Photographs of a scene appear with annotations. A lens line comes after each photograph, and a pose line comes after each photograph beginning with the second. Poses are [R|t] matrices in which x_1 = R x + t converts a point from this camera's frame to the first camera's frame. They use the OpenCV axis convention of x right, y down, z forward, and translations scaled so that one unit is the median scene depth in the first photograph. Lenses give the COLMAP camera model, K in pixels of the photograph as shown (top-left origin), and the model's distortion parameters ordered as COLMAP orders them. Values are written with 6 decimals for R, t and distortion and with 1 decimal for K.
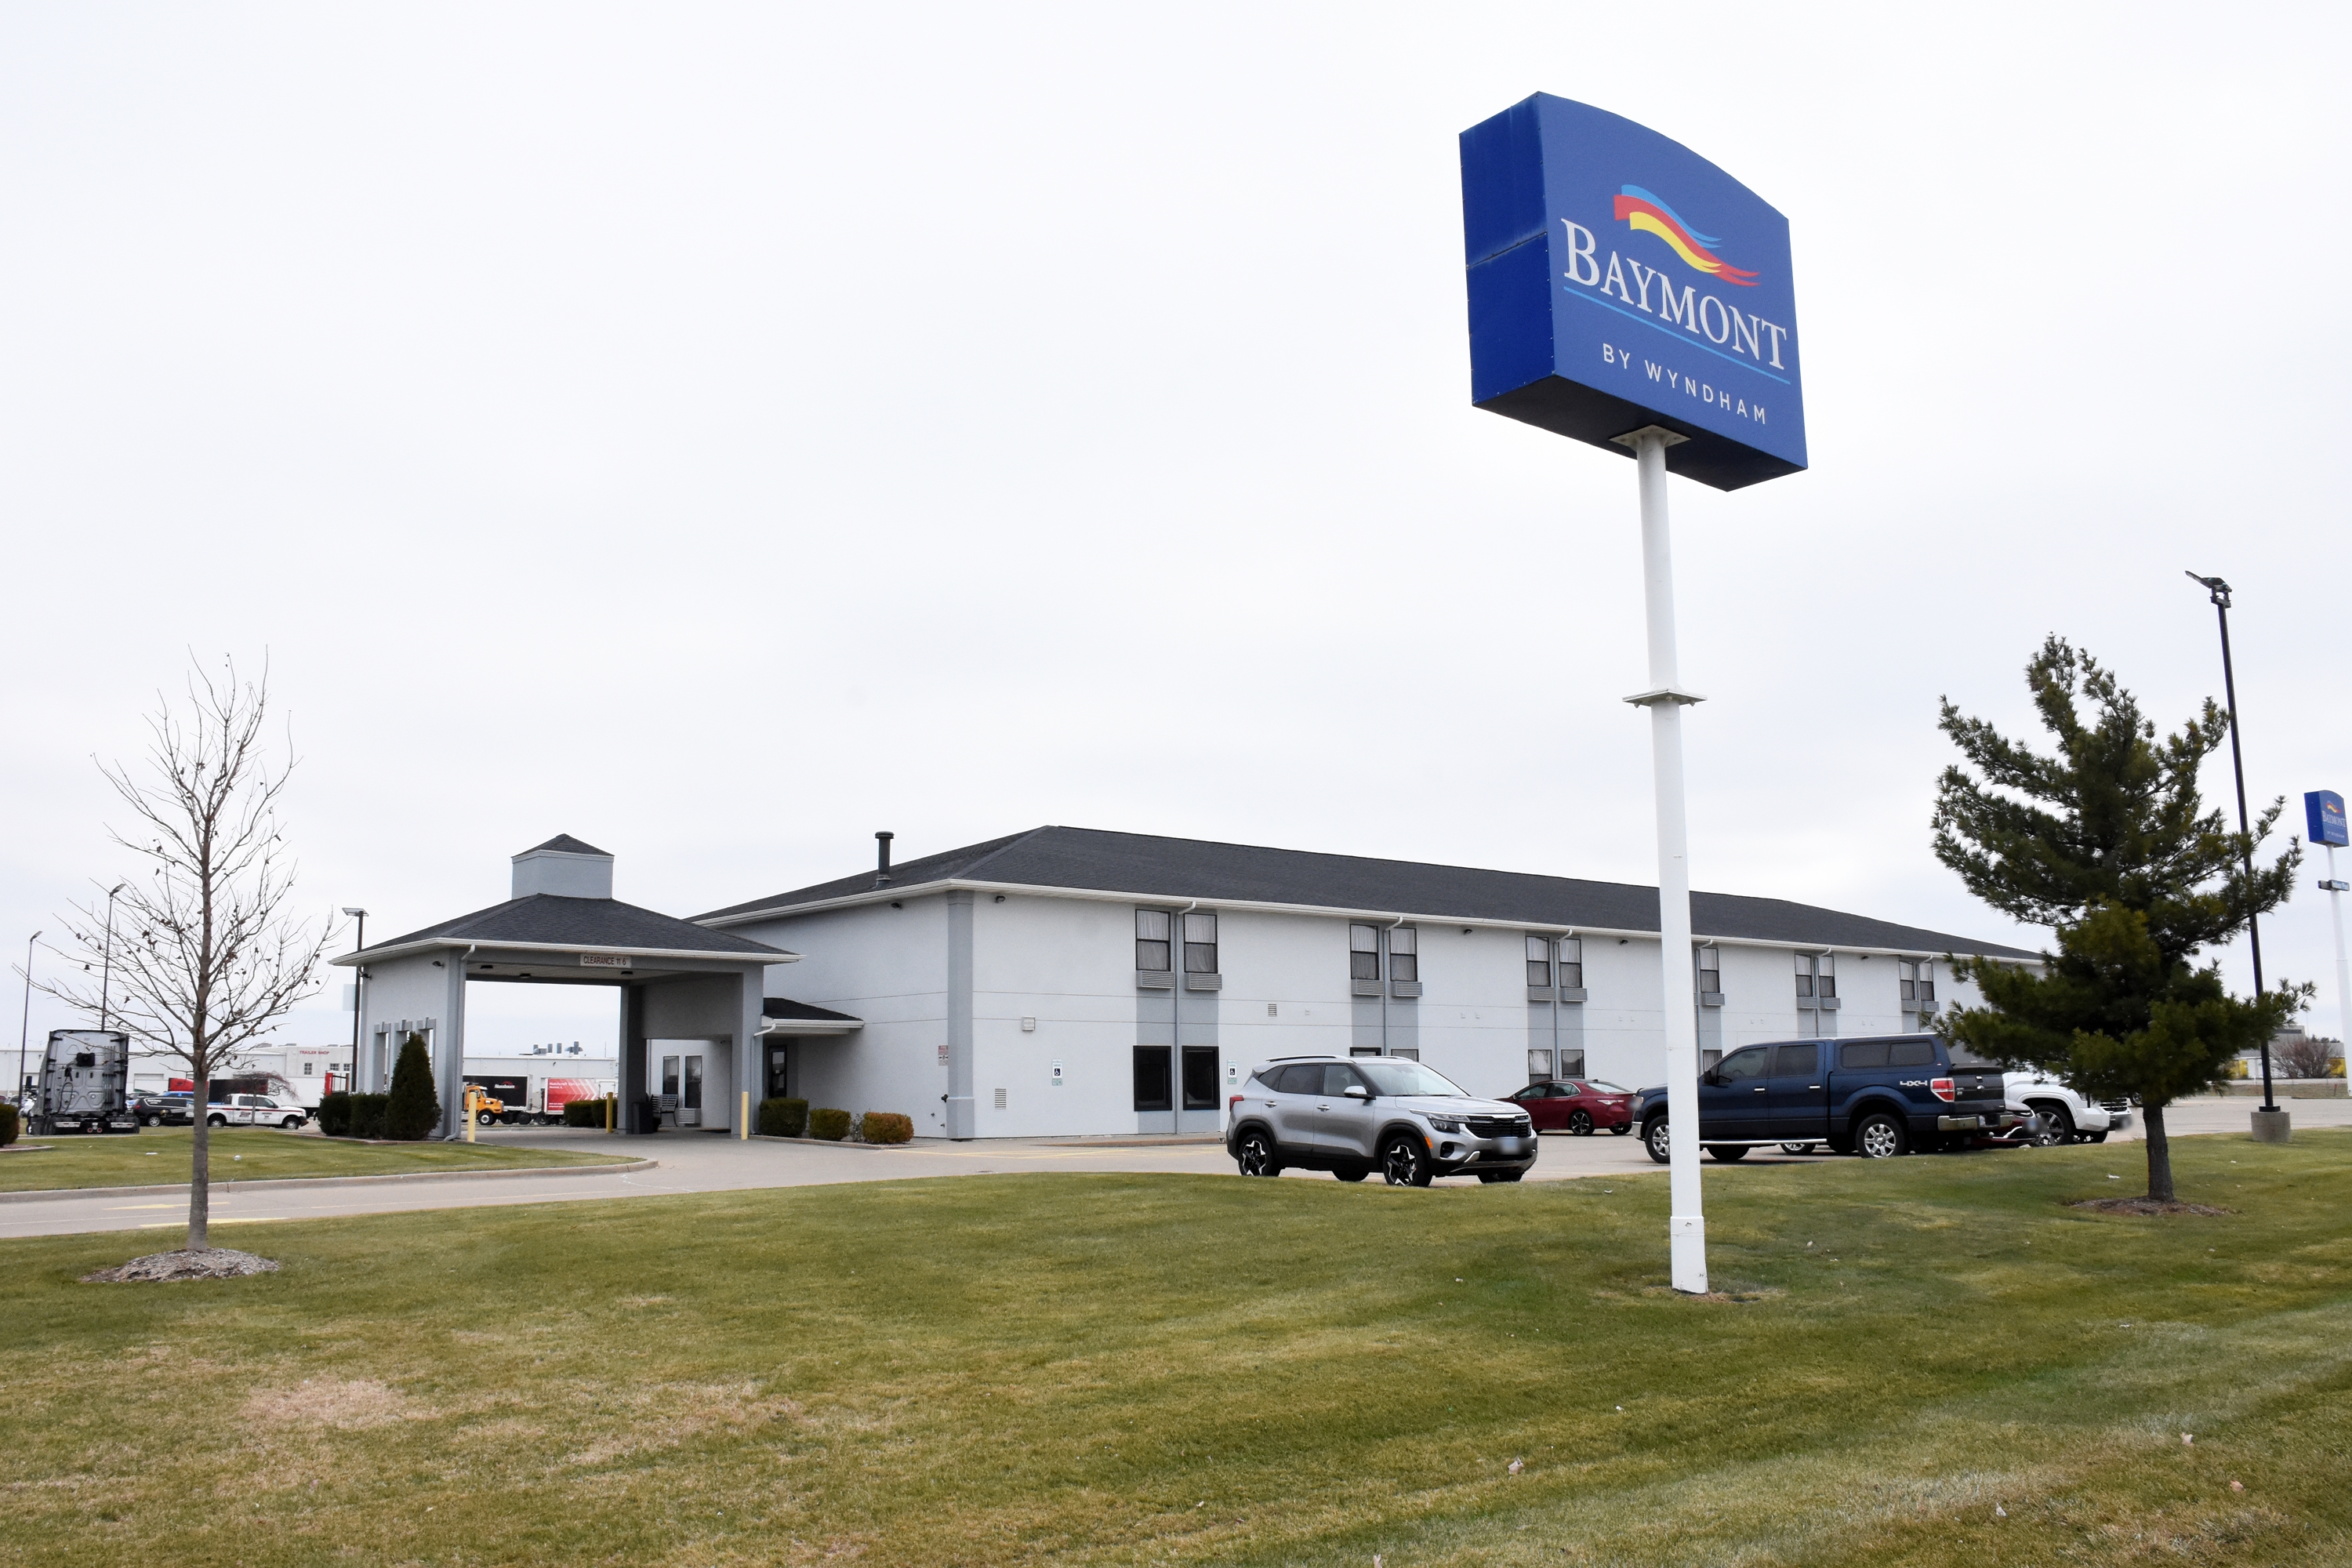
lens RADIAL K [[1830.8, 0, 1158.8], [0, 1830.8, 811.8], [0, 0, 1]] dist [-0.143924, 0.078406]
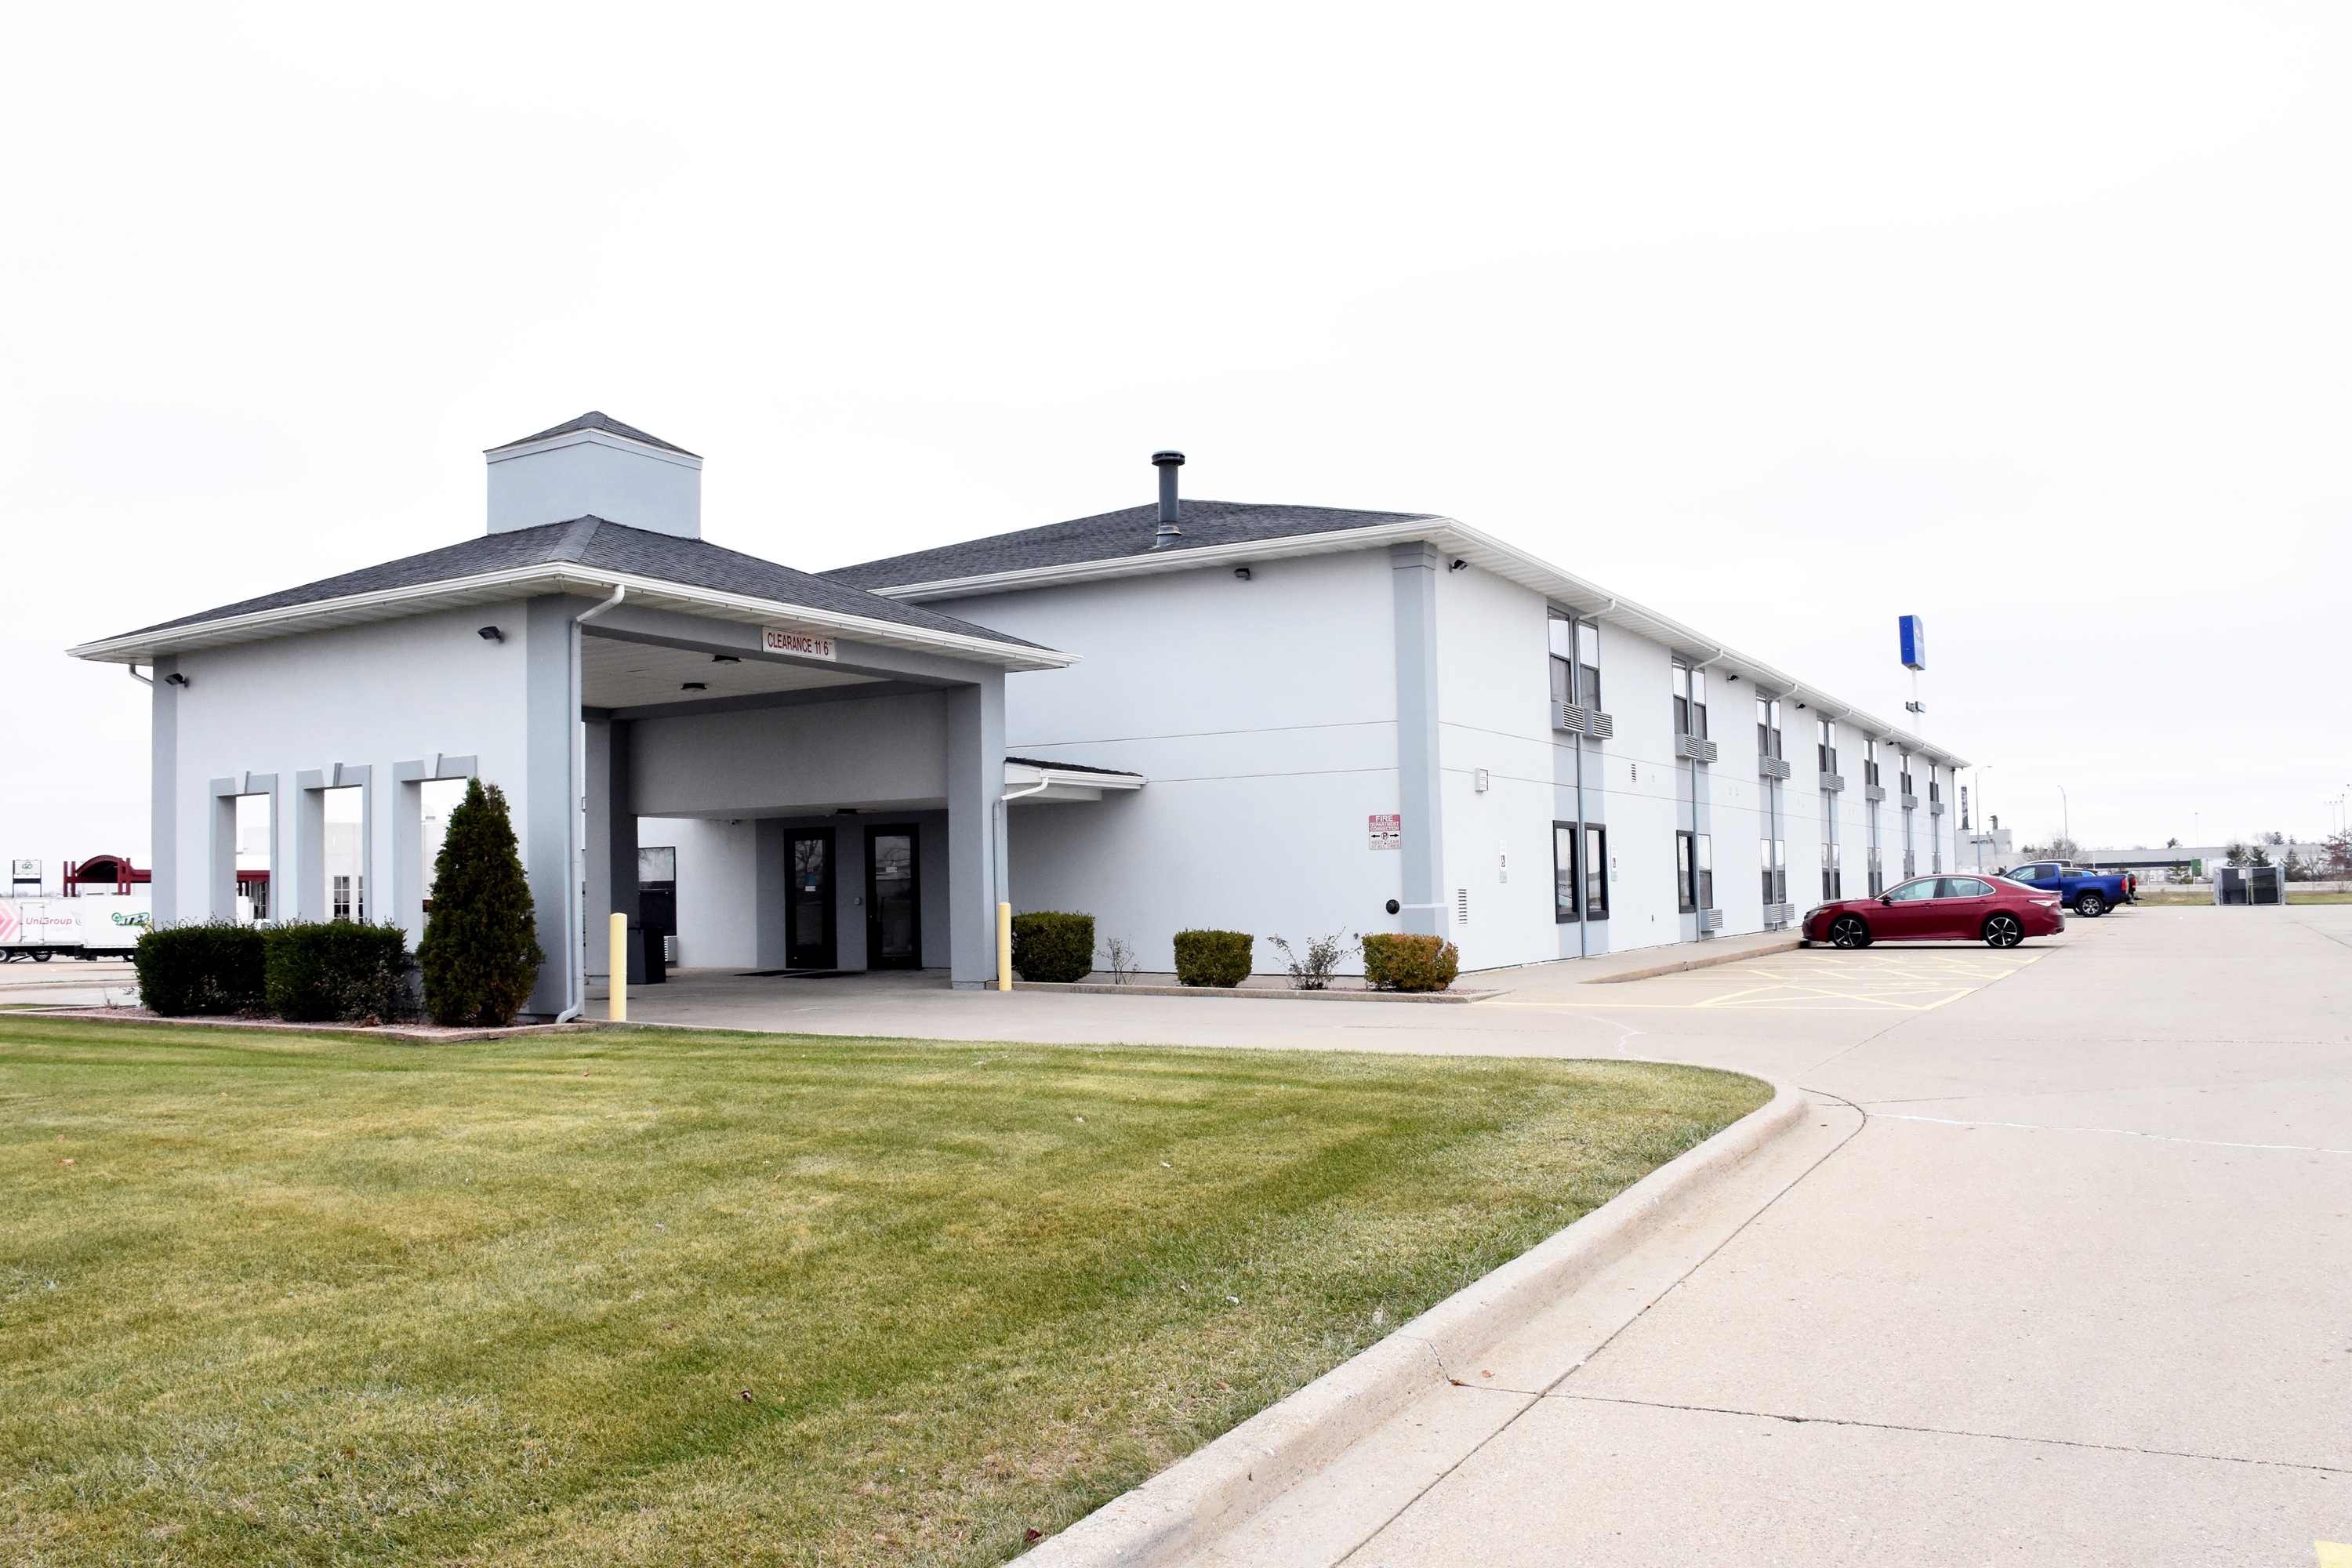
lens RADIAL K [[1830.8, 0, 1158.8], [0, 1830.8, 811.8], [0, 0, 1]] dist [-0.143924, 0.078406]
pose [[0.935662, 0.005961, 0.352847, -0.363884], [-0.041108, 0.994892, 0.092199, 0.072869], [-0.350495, -0.100772, 0.931128, 0.463439]]
